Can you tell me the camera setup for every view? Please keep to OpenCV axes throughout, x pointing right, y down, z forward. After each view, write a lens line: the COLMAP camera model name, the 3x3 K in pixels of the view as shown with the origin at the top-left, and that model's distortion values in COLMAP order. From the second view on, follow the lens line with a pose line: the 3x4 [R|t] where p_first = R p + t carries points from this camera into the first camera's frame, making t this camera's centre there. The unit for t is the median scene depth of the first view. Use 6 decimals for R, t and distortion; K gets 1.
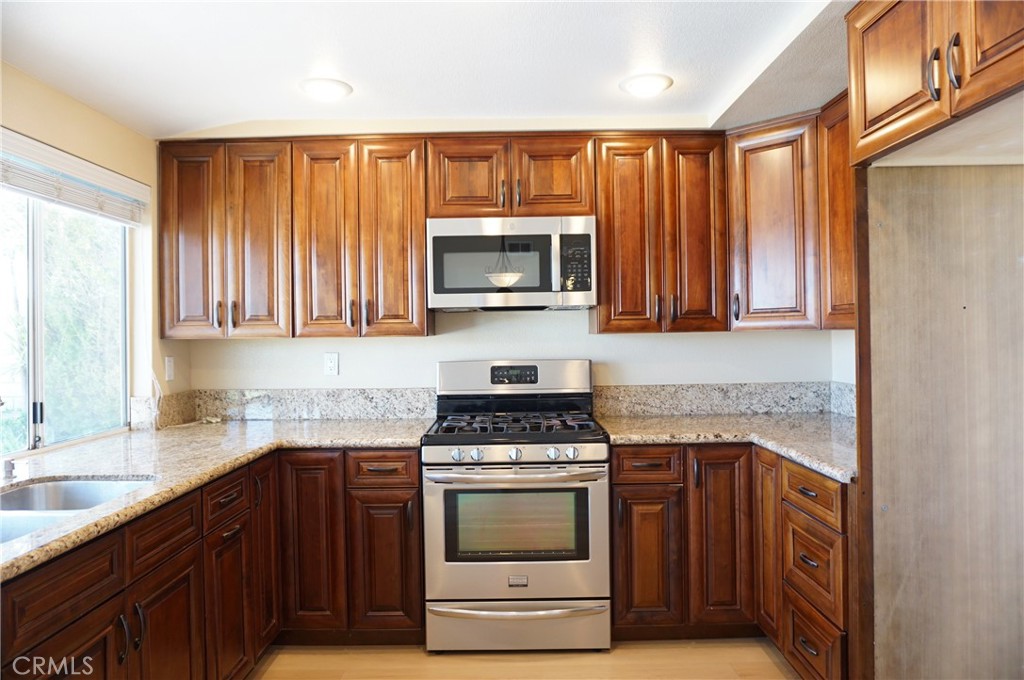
lens RADIAL K [[683.3, 0, 506.6], [0, 683.3, 337.8], [0, 0, 1]] dist [-0.048782, 0.029365]
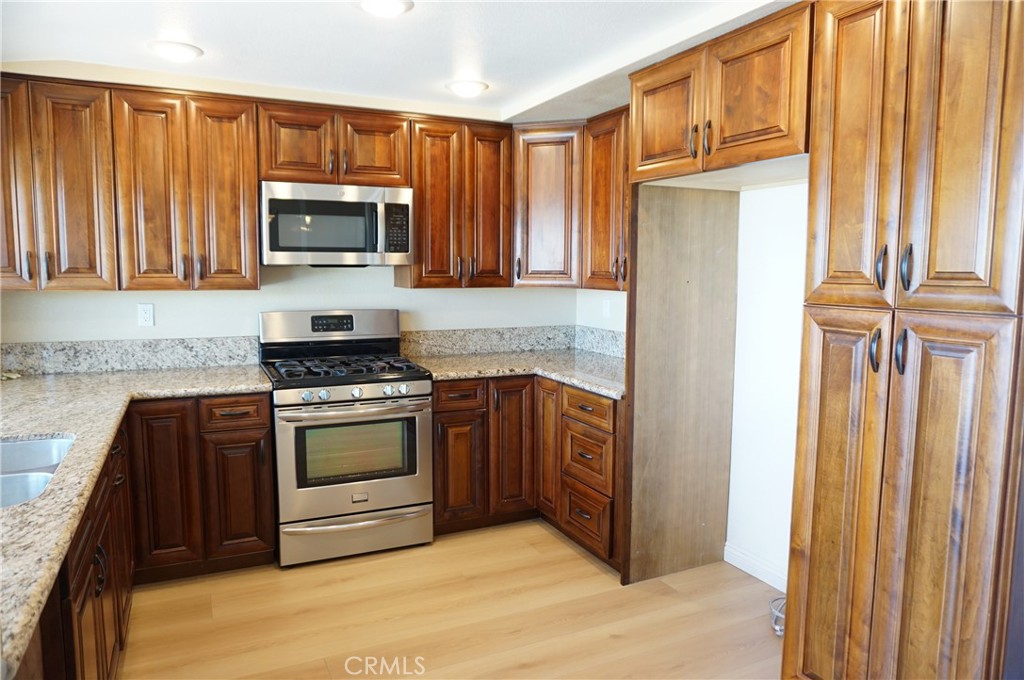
lens RADIAL K [[683.3, 0, 511.0], [0, 683.3, 338.0], [0, 0, 1]] dist [-0.048782, 0.029365]
pose [[0.901742, -0.023235, 0.431649, -0.244521], [-0.019278, 0.995399, 0.093856, -0.038292], [-0.431844, -0.092955, 0.897146, -0.158888]]
